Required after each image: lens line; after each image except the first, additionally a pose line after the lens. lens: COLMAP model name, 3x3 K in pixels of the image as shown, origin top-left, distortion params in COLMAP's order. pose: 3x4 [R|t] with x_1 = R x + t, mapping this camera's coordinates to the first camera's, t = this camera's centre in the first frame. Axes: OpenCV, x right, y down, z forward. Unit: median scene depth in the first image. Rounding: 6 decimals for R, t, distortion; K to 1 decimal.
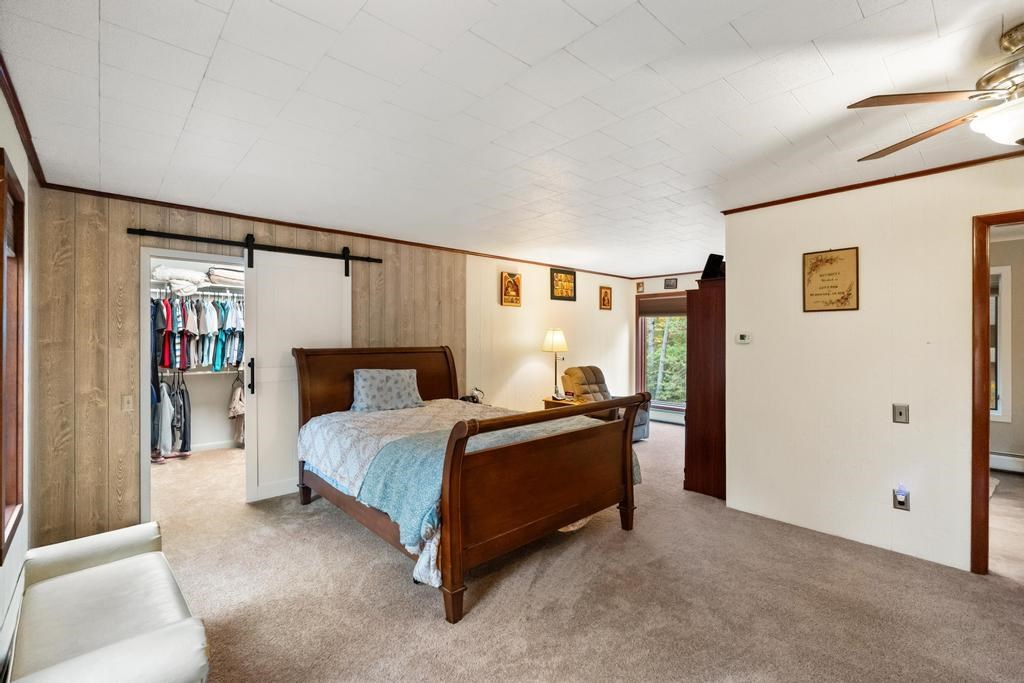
lens RADIAL K [[456.8, 0, 509.5], [0, 456.8, 338.6], [0, 0, 1]] dist [0.009962, -0.000098]
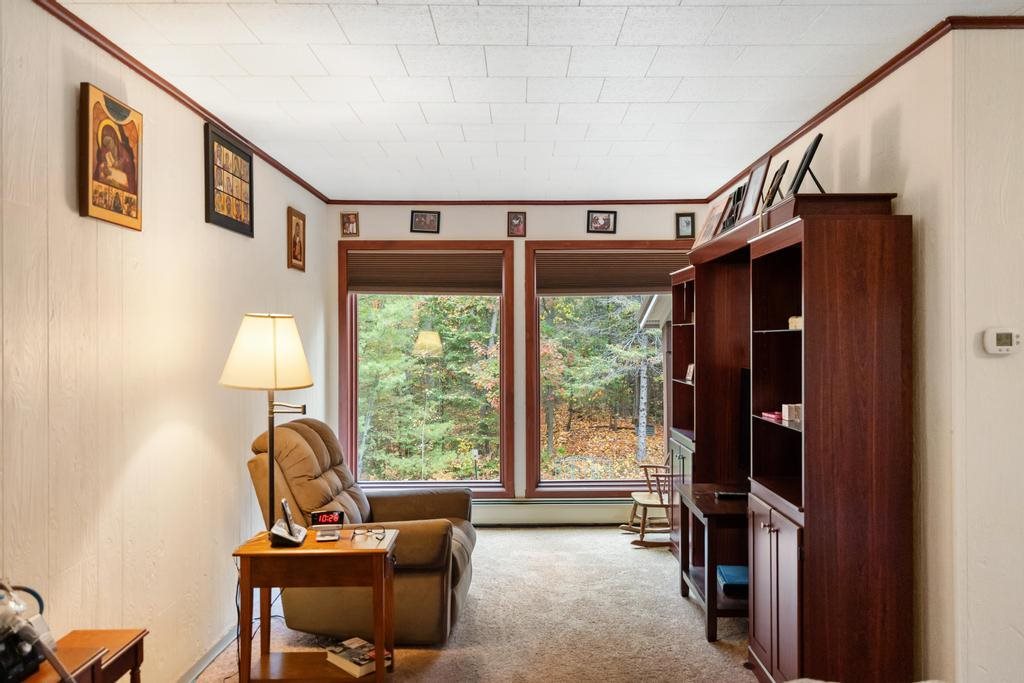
lens RADIAL K [[721.9, 0, 516.1], [0, 721.9, 335.7], [0, 0, 1]] dist [-0.007994, -0.004646]
pose [[0.671409, -0.000411, 0.741087, -0.146833], [0.004856, 0.999981, -0.003845, -0.003643], [-0.741071, 0.006181, 0.671398, 0.542187]]
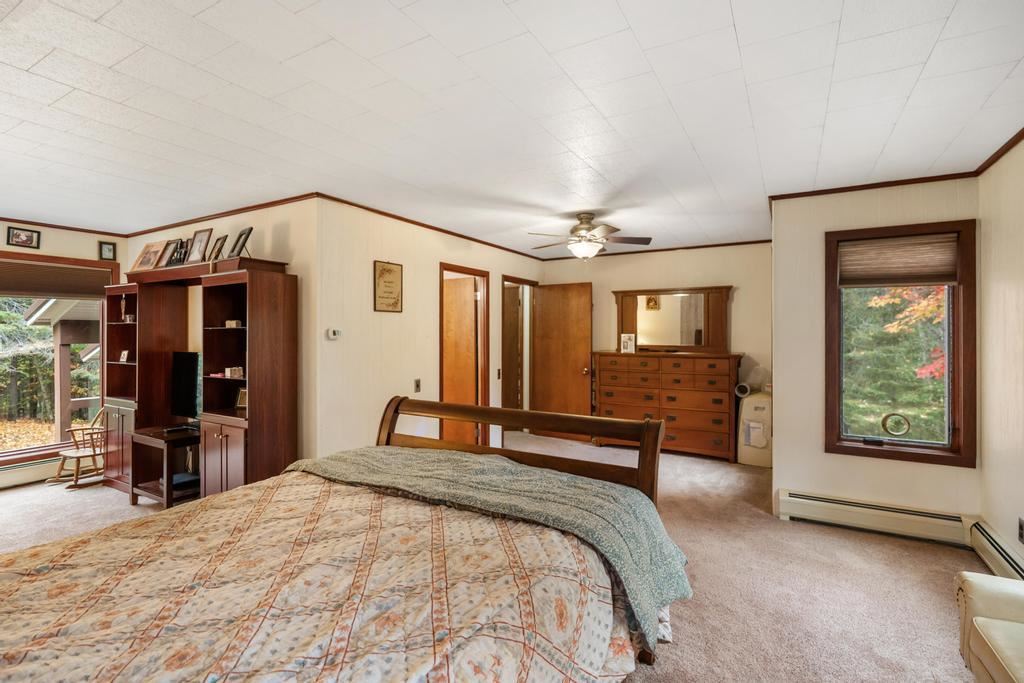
lens RADIAL K [[482.2, 0, 513.7], [0, 482.2, 335.6], [0, 0, 1]] dist [-0.000021, -0.000243]
pose [[-0.300573, -0.001702, 0.953757, -0.340218], [0.001546, 0.999996, 0.002271, 0.000630], [-0.953757, 0.002157, -0.300570, 0.574559]]
